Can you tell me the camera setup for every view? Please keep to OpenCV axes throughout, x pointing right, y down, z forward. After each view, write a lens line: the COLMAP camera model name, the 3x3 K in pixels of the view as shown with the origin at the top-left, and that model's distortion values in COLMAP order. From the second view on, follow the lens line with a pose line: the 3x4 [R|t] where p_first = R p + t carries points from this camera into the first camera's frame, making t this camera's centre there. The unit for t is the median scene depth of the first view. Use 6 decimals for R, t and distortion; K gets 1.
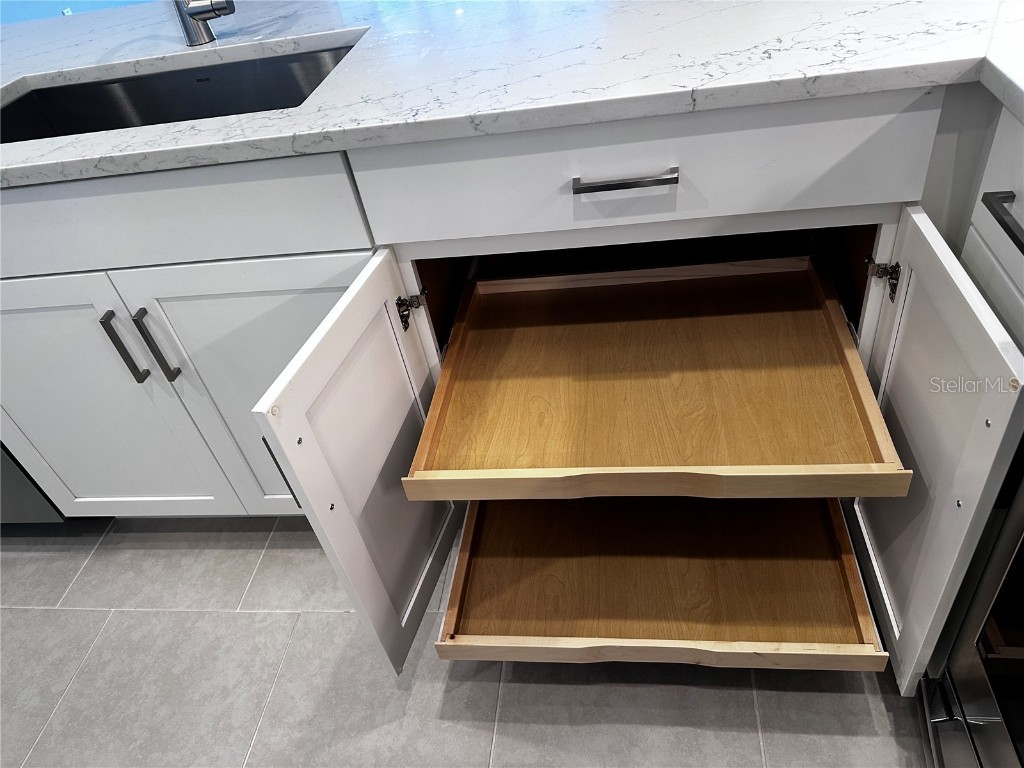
lens RADIAL K [[726.4, 0, 512.0], [0, 726.4, 384.0], [0, 0, 1]] dist [0.004331, -0.002628]
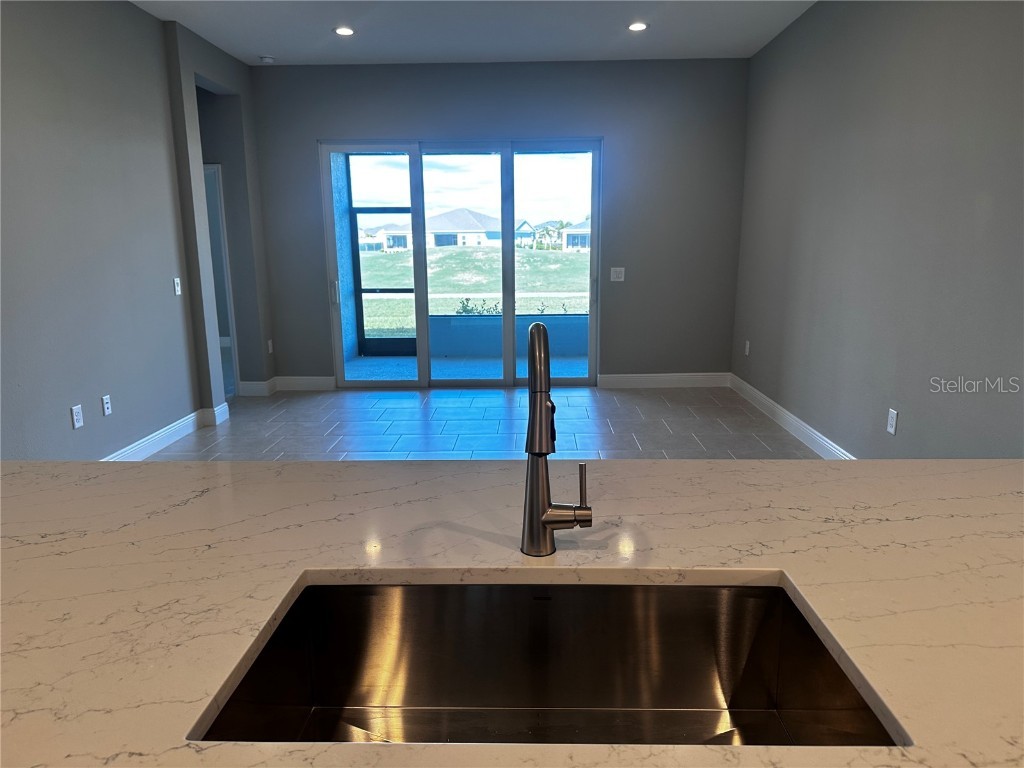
lens RADIAL K [[719.9, 0, 511.2], [0, 719.9, 389.4], [0, 0, 1]] dist [0.071477, -0.086810]
pose [[0.985380, 0.125811, 0.114885, -0.653594], [-0.054461, 0.871535, -0.487300, -0.259577], [-0.161434, 0.473919, 0.865644, 0.238637]]
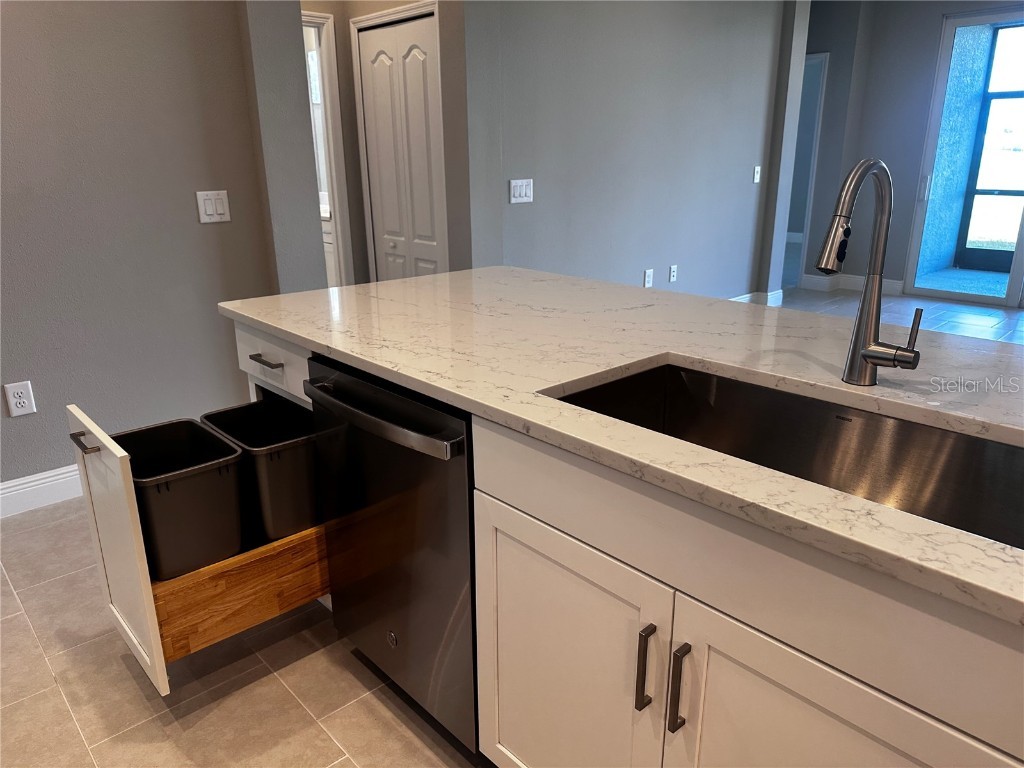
lens RADIAL K [[723.1, 0, 510.8], [0, 723.1, 396.9], [0, 0, 1]] dist [0.047071, -0.058262]
pose [[0.752147, 0.346846, -0.560333, -0.269086], [-0.500850, 0.853471, -0.144002, -0.117974], [0.428282, 0.388953, 0.815653, 0.085893]]
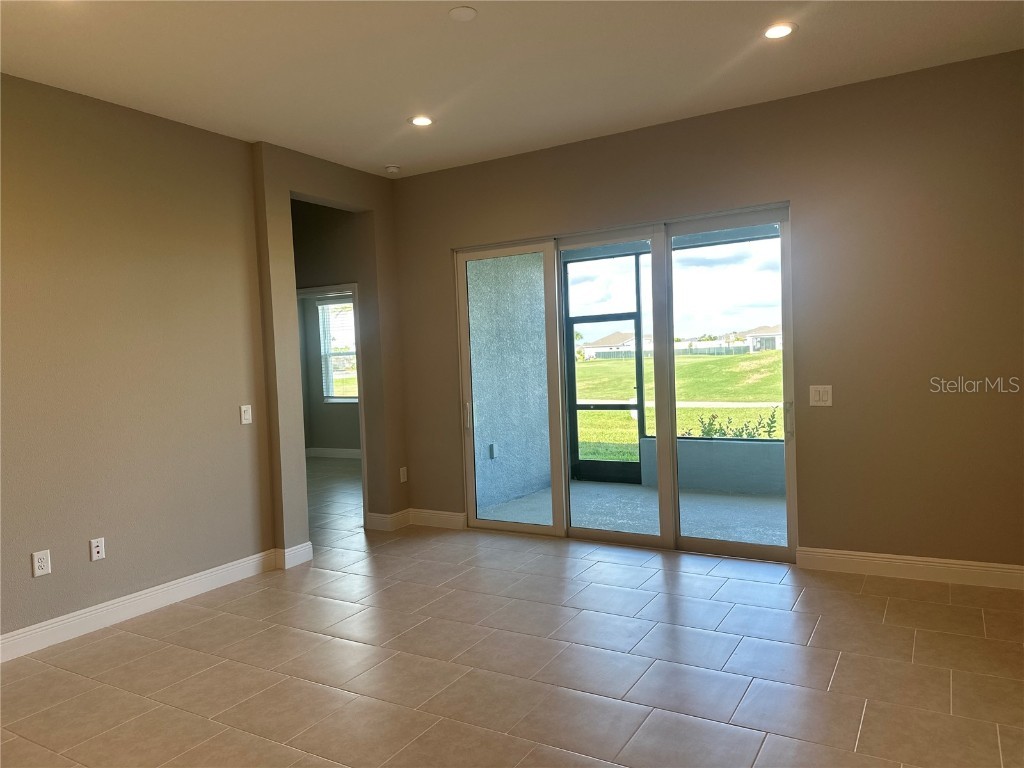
lens RADIAL K [[714.0, 0, 515.1], [0, 714.0, 382.8], [0, 0, 1]] dist [0.126540, -0.169477]
pose [[0.907696, 0.134723, -0.397414, 0.663883], [-0.340315, 0.790422, -0.509331, -1.364077], [0.245506, 0.597564, 0.763311, 1.201331]]
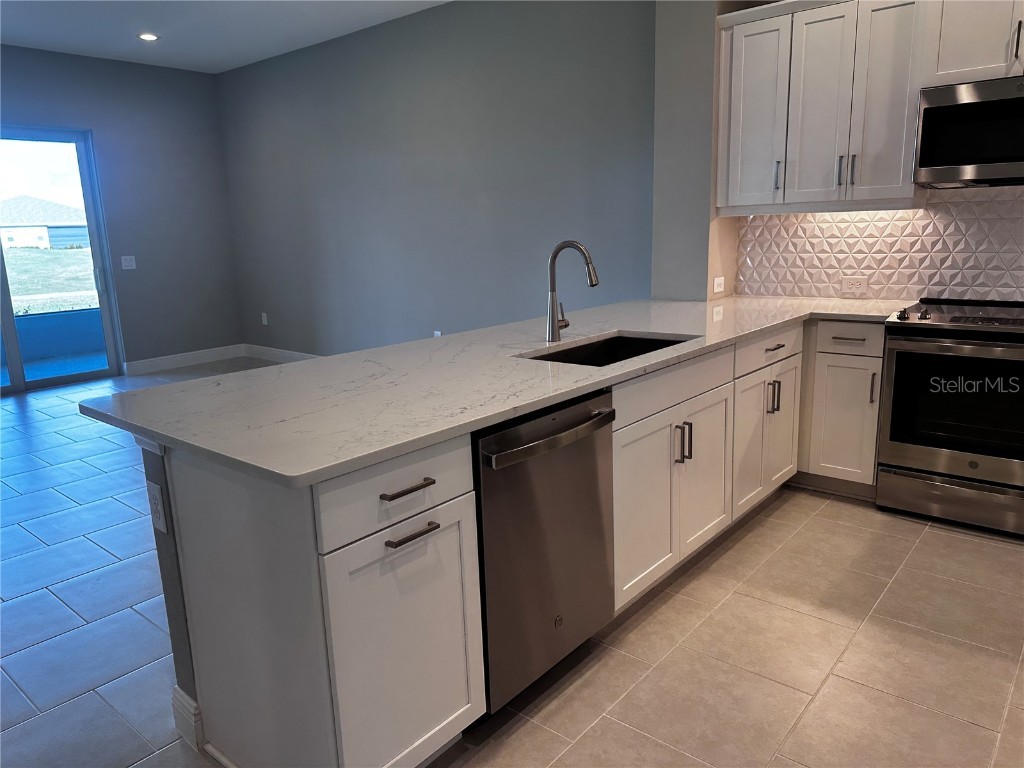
lens RADIAL K [[714.0, 0, 515.1], [0, 714.0, 382.8], [0, 0, 1]] dist [0.126540, -0.169477]
pose [[0.546068, -0.035798, 0.836976, -2.447100], [0.493084, 0.821430, -0.286569, 0.156456], [-0.677258, 0.569185, 0.466208, 0.255066]]
